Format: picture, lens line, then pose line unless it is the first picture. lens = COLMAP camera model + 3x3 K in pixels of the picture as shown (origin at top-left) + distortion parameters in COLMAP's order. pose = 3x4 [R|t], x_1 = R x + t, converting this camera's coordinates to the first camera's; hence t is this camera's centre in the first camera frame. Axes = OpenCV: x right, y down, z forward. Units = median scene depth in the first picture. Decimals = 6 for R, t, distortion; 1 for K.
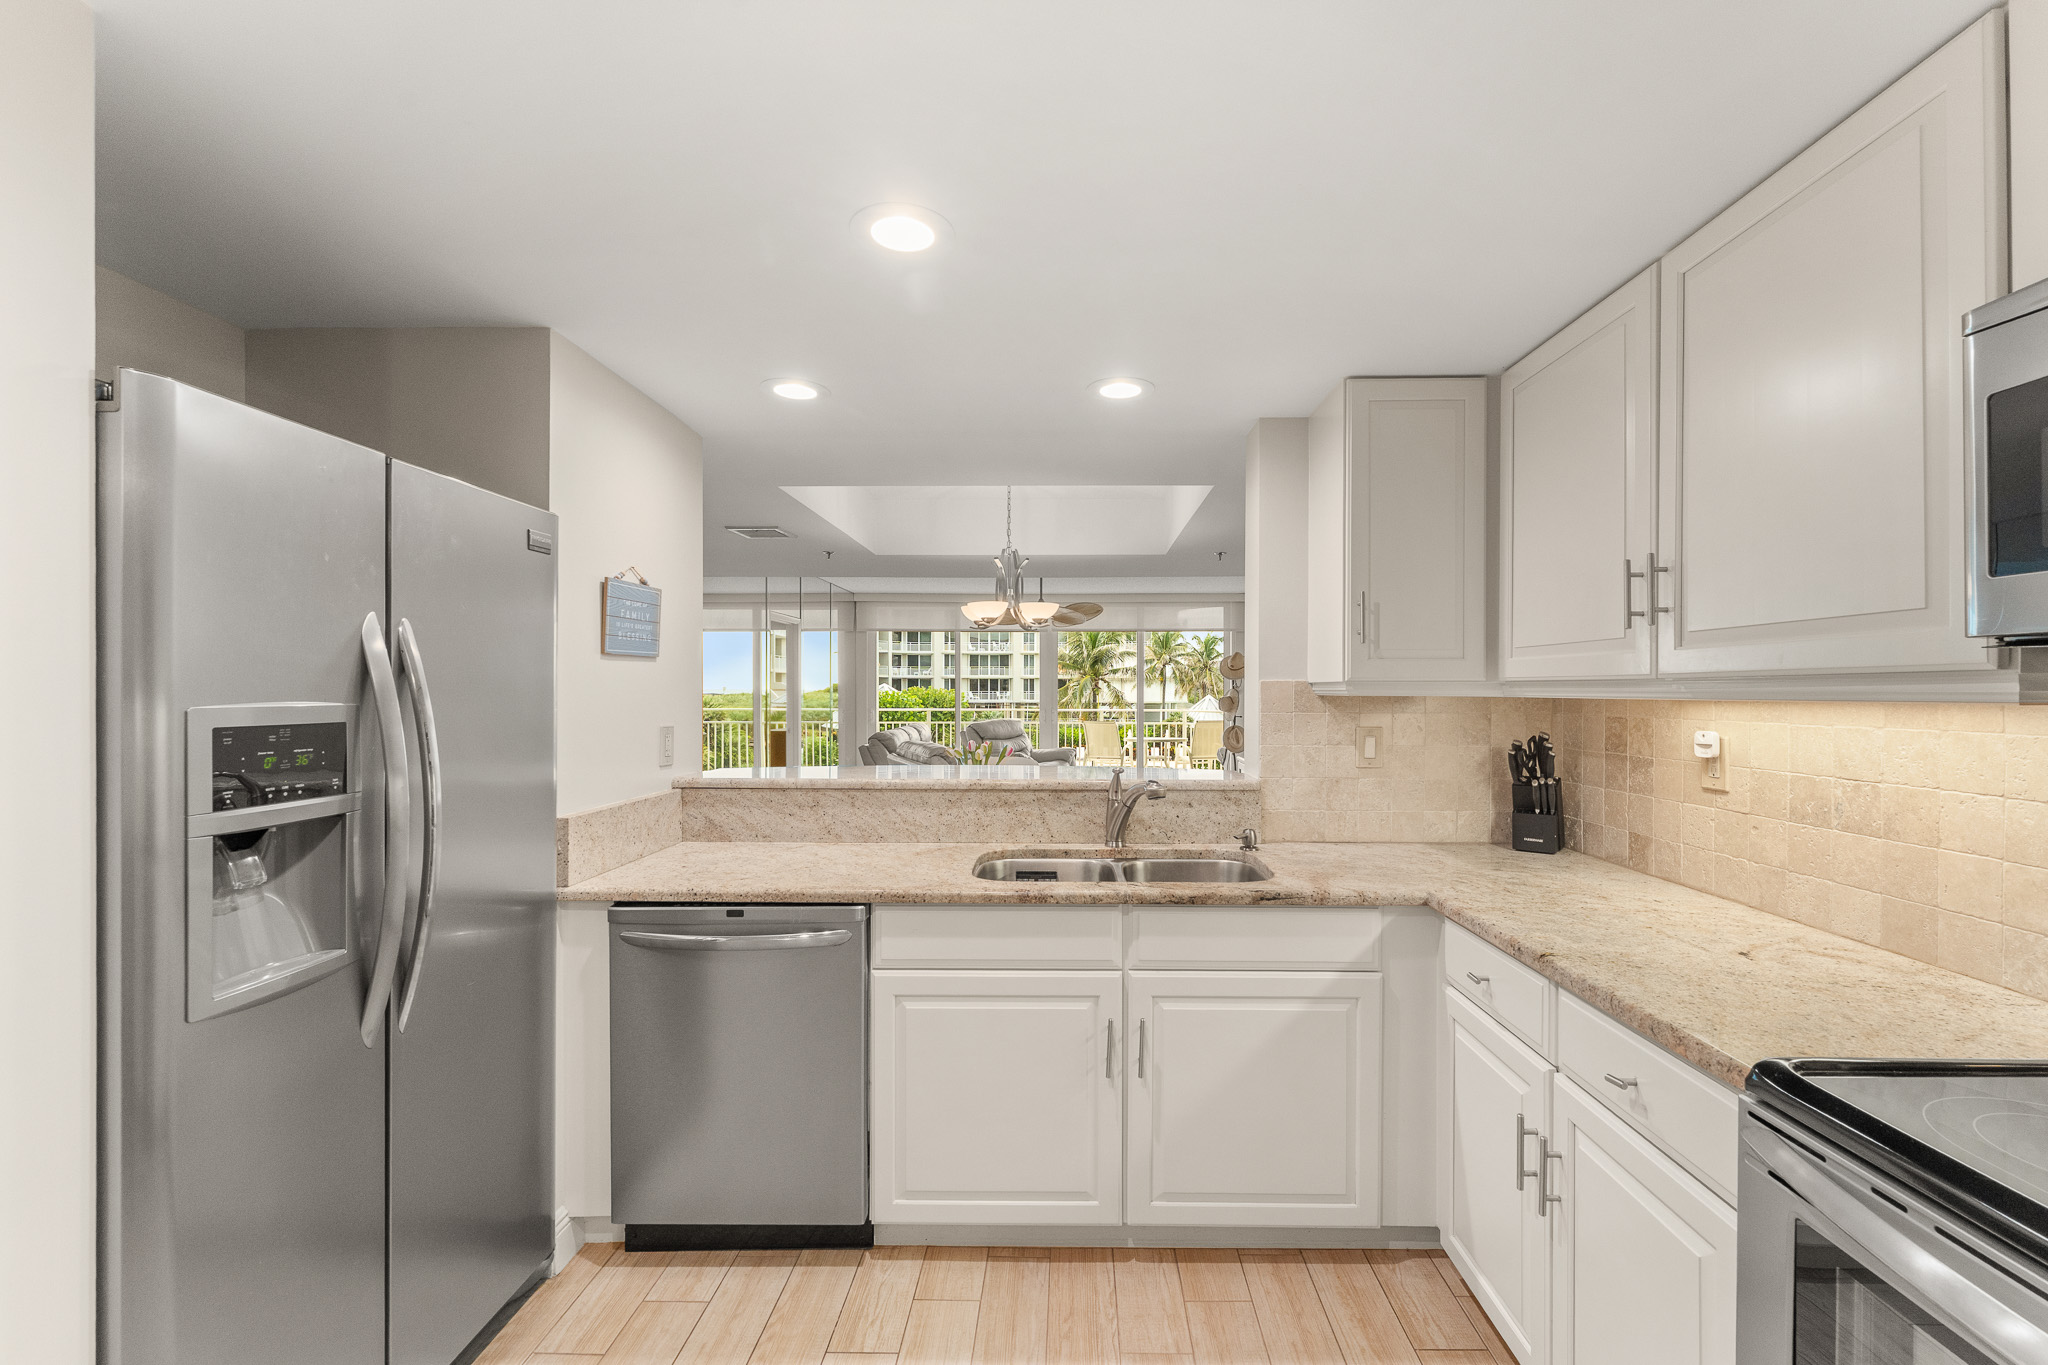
lens RADIAL K [[839.2, 0, 1062.7], [0, 839.2, 699.0], [0, 0, 1]] dist [0.001036, -0.002001]
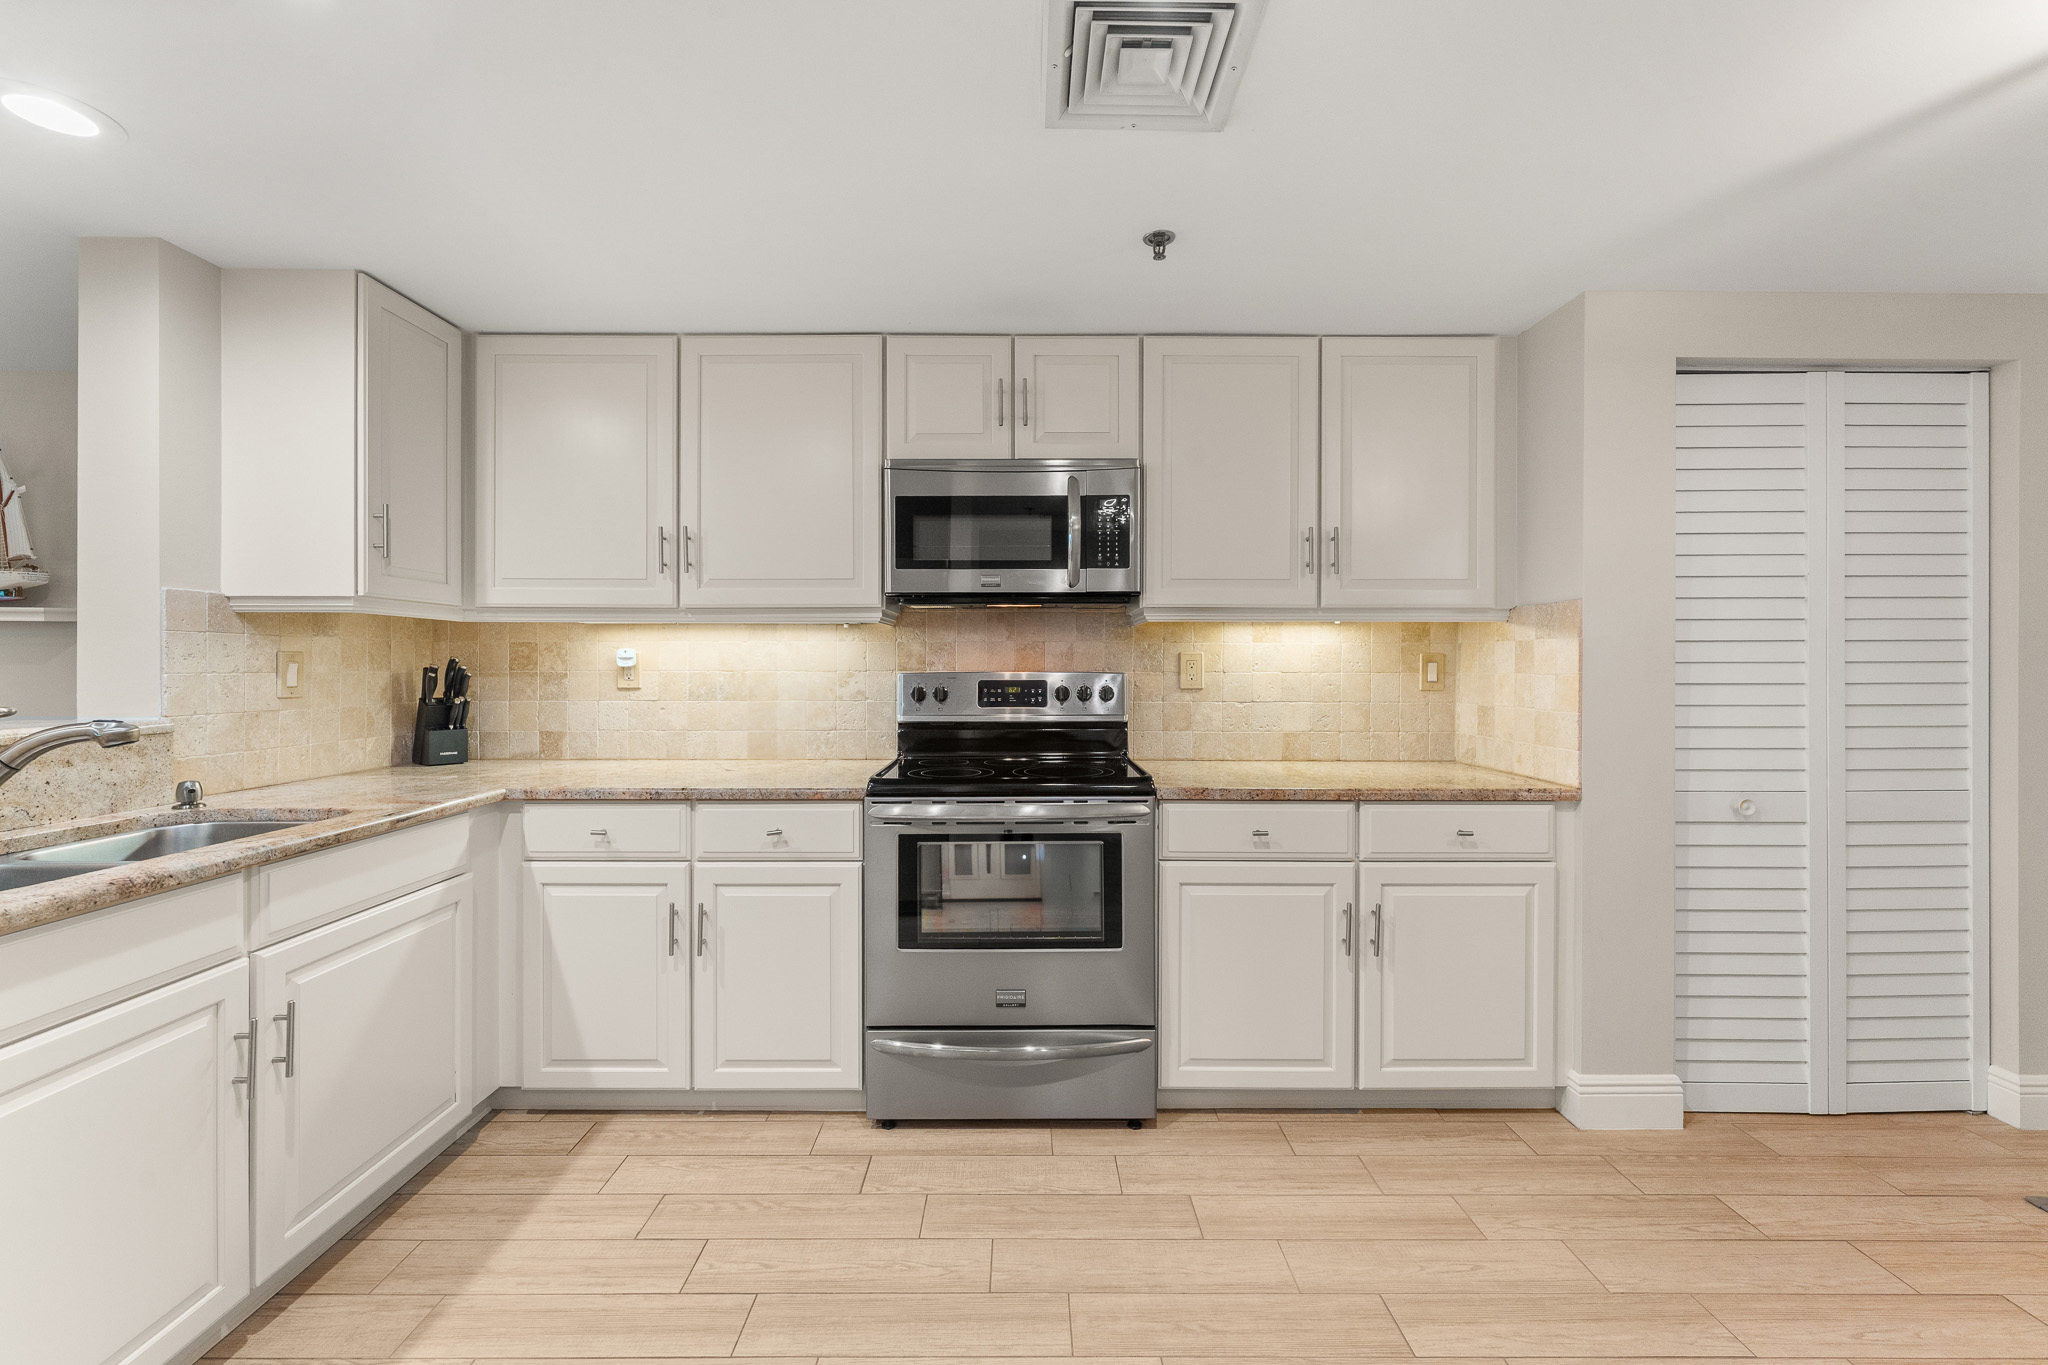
lens RADIAL K [[839.2, 0, 1018.8], [0, 839.2, 681.5], [0, 0, 1]] dist [0.001036, -0.002001]
pose [[-0.015081, -0.018928, 0.999707, -0.655706], [0.009203, 0.999776, 0.019069, 0.068095], [-0.999844, 0.009488, -0.014903, 0.305855]]
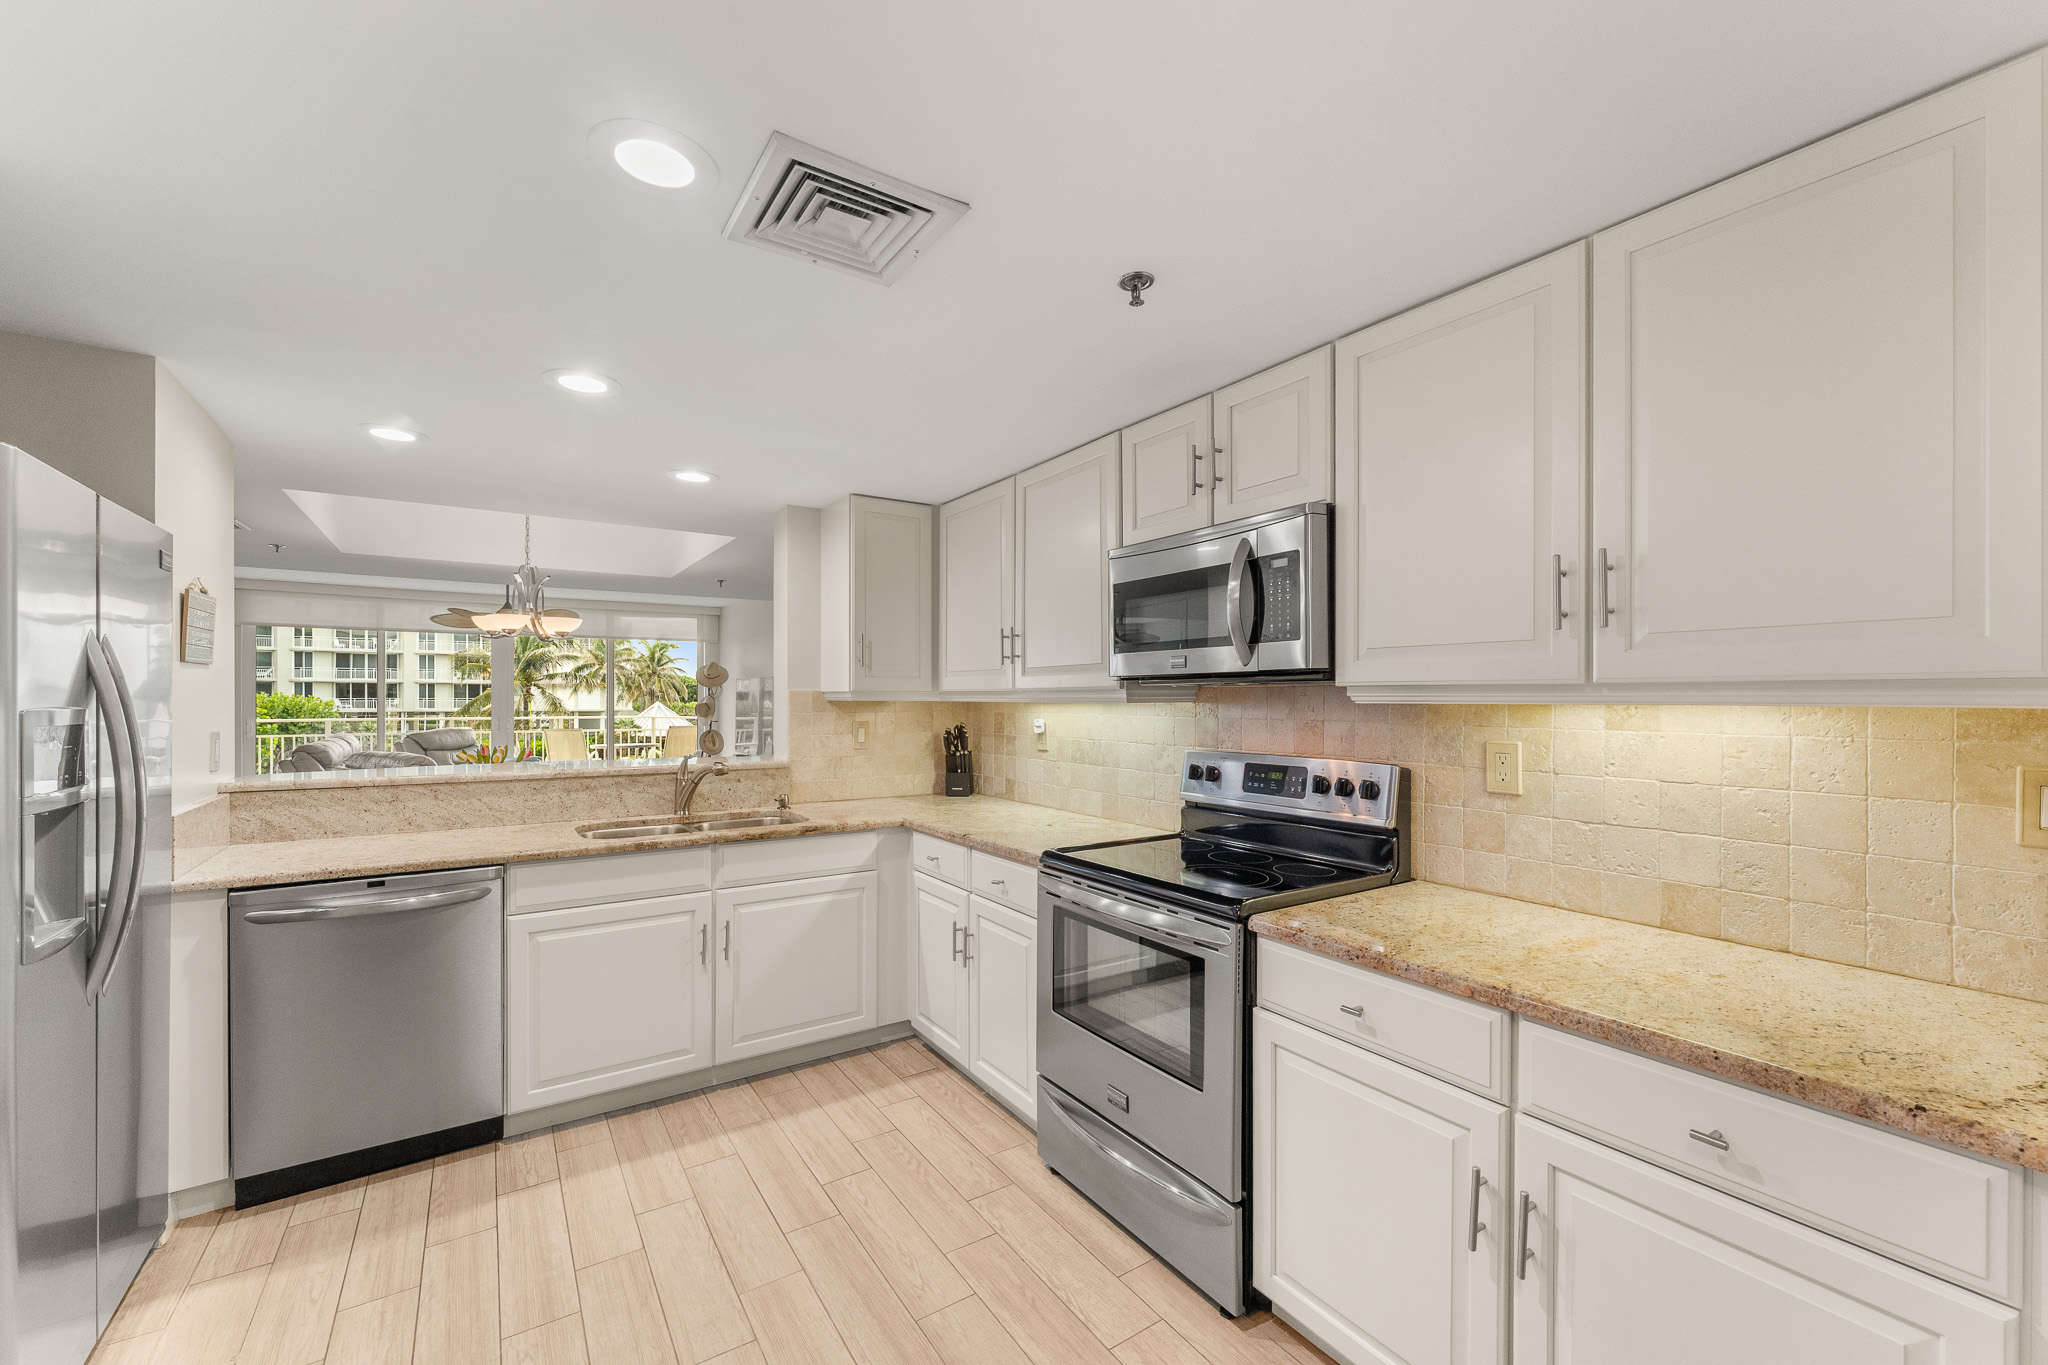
lens RADIAL K [[839.2, 0, 1004.3], [0, 839.2, 699.5], [0, 0, 1]] dist [0.001036, -0.002001]
pose [[0.841135, -0.001202, 0.540824, -0.280408], [0.005385, 0.999967, -0.006153, 0.005605], [-0.540798, 0.008088, 0.841113, -0.482104]]
